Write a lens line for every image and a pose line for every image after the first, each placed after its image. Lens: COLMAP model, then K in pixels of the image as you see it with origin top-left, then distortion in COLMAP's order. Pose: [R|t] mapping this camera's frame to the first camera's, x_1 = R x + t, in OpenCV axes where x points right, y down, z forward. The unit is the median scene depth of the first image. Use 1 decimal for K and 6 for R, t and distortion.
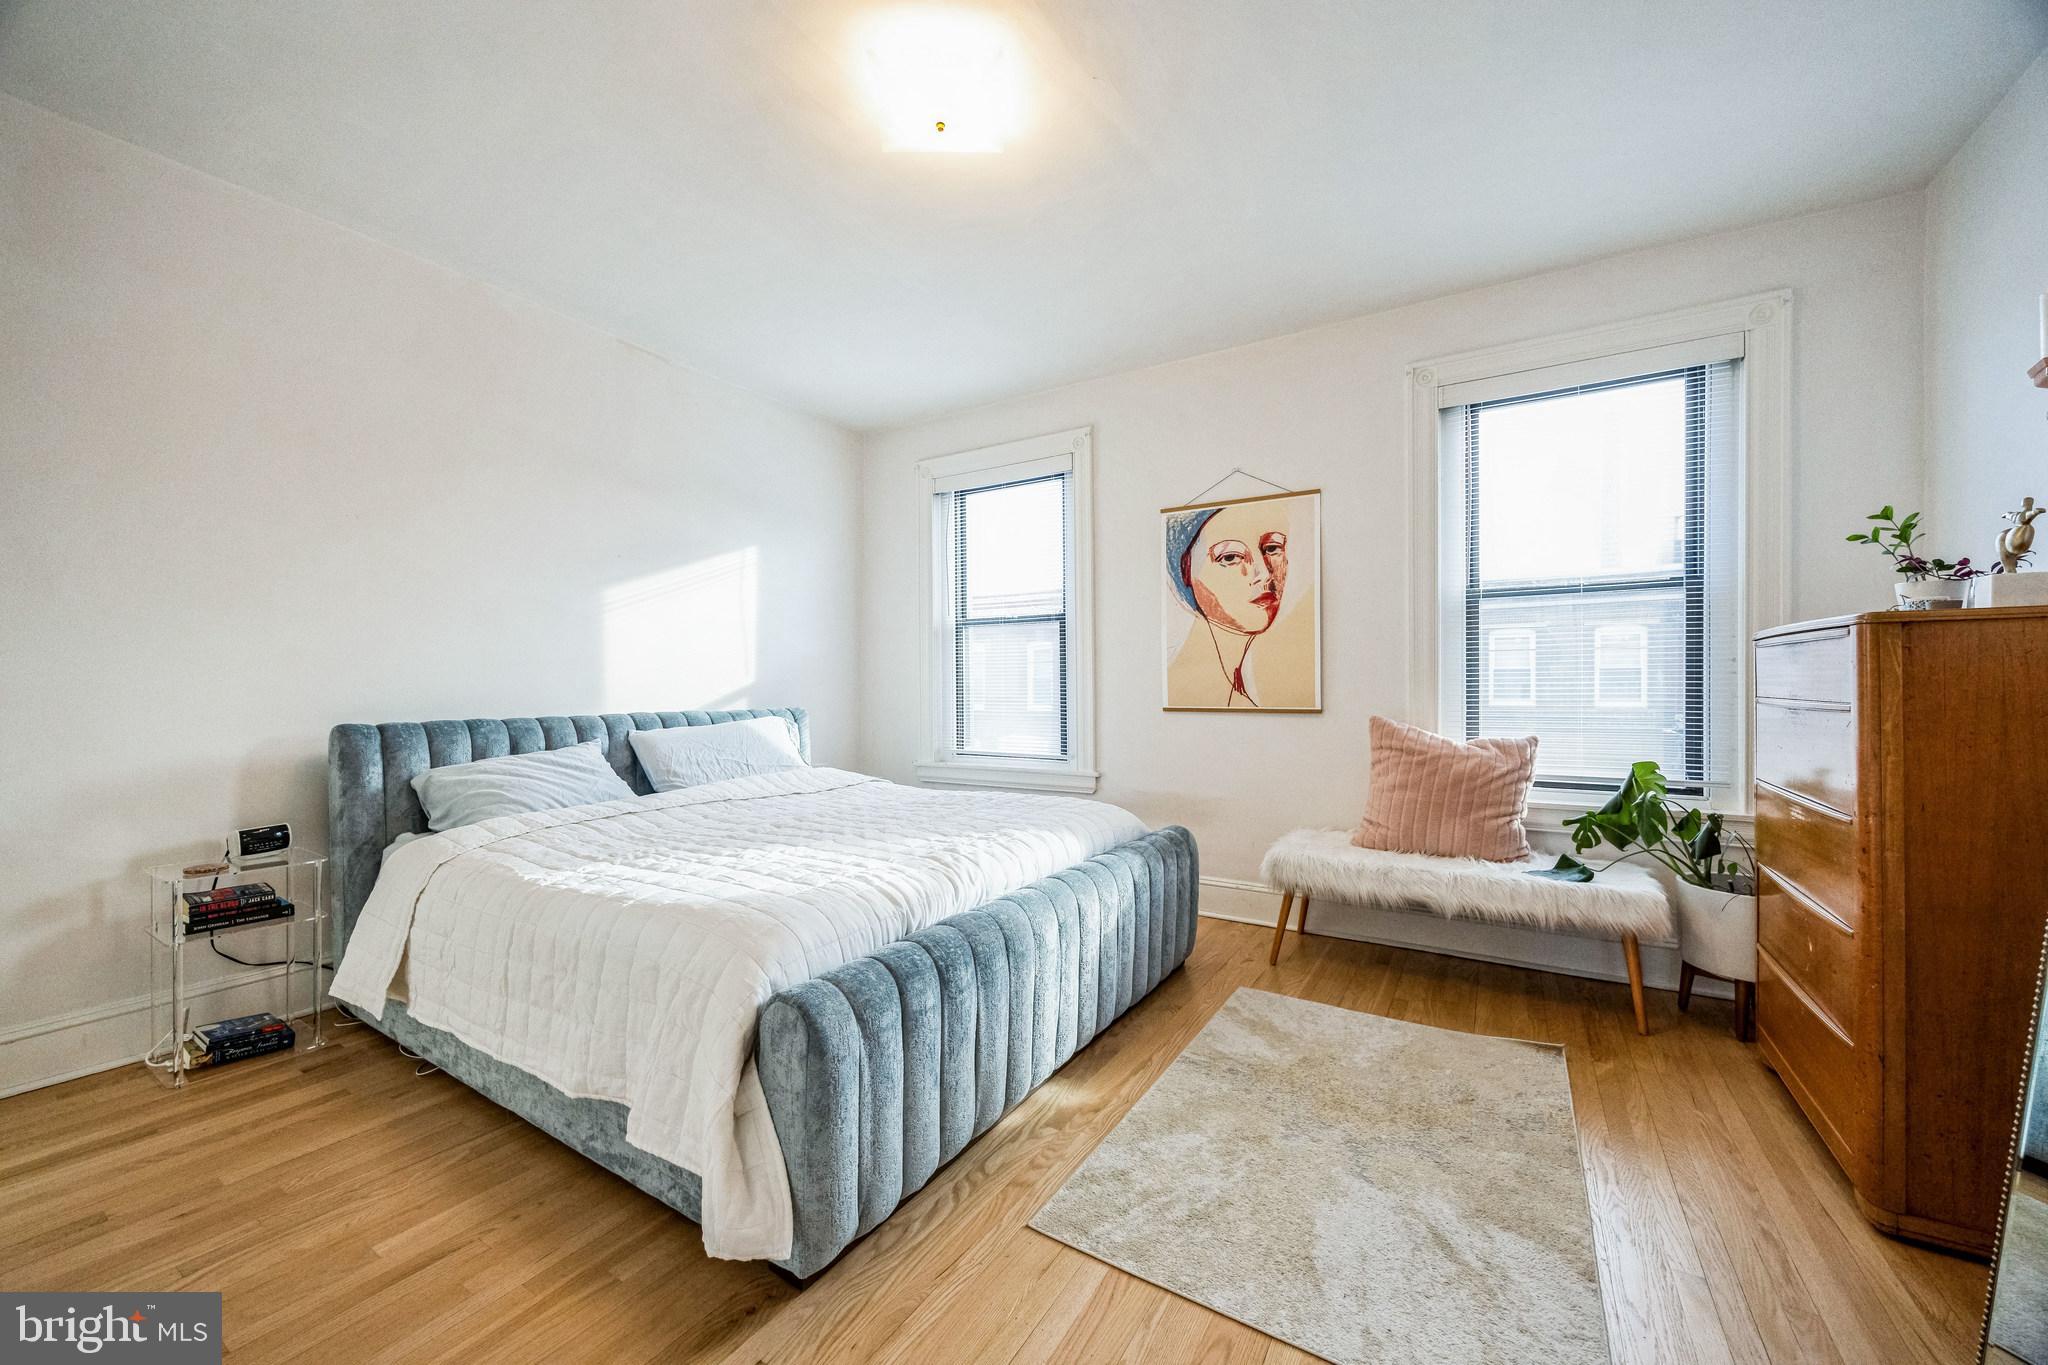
lens RADIAL K [[742.2, 0, 1028.7], [0, 742.2, 683.0], [0, 0, 1]] dist [-0.002743, -0.000154]
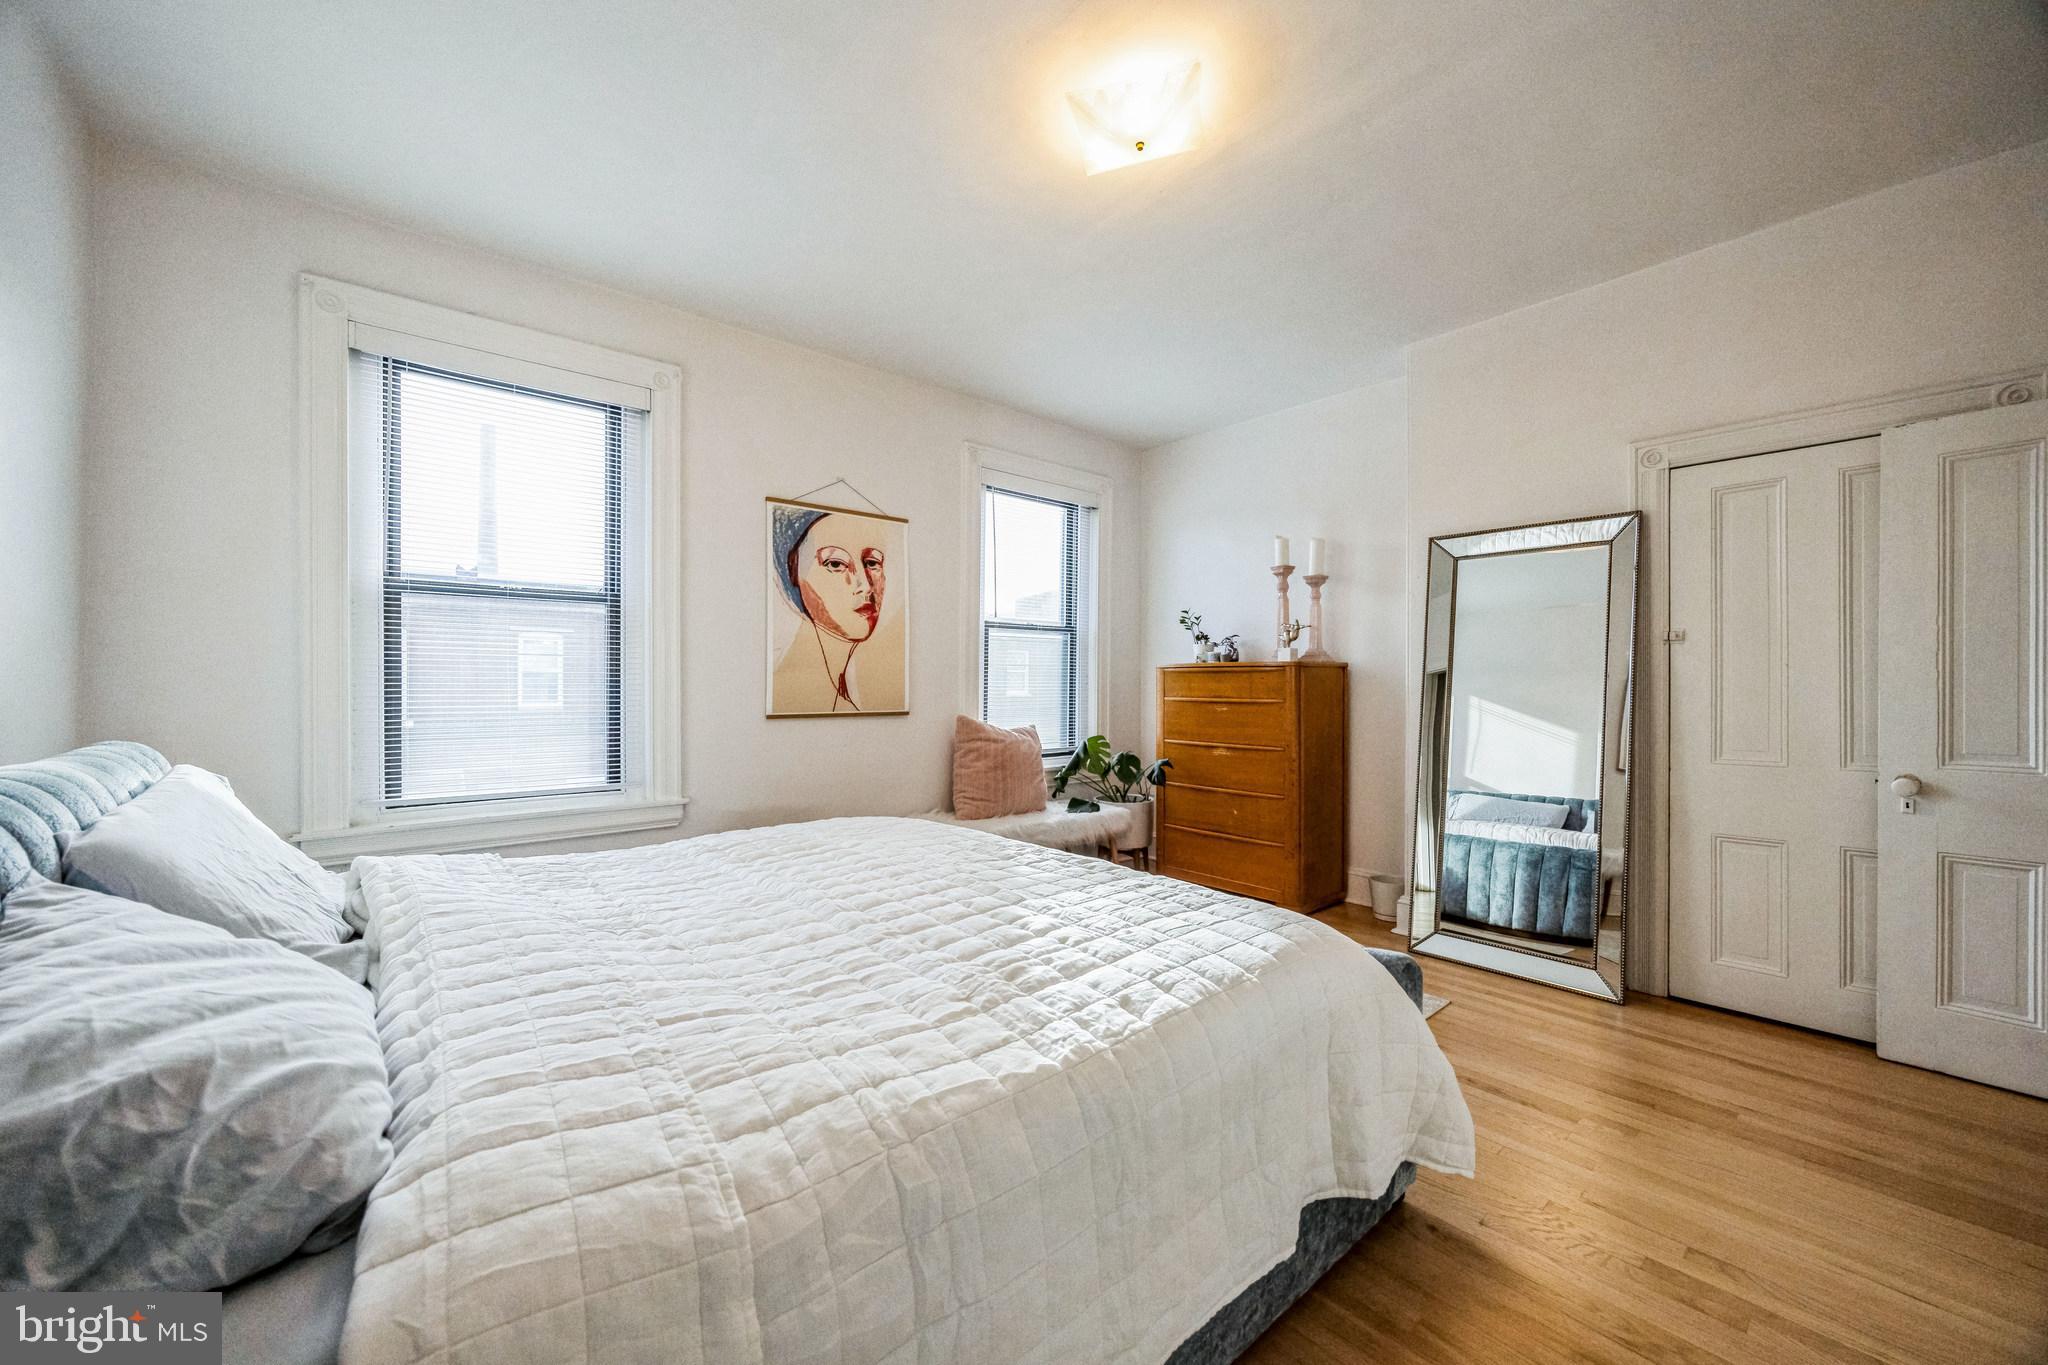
lens RADIAL K [[800.1, 0, 1028.5], [0, 800.1, 688.6], [0, 0, 1]] dist [0.001702, 0.000060]
pose [[0.315078, 0.003687, 0.949059, -0.670057], [-0.002707, 0.999992, -0.002986, 0.003069], [-0.949062, -0.001628, 0.315085, 0.400320]]
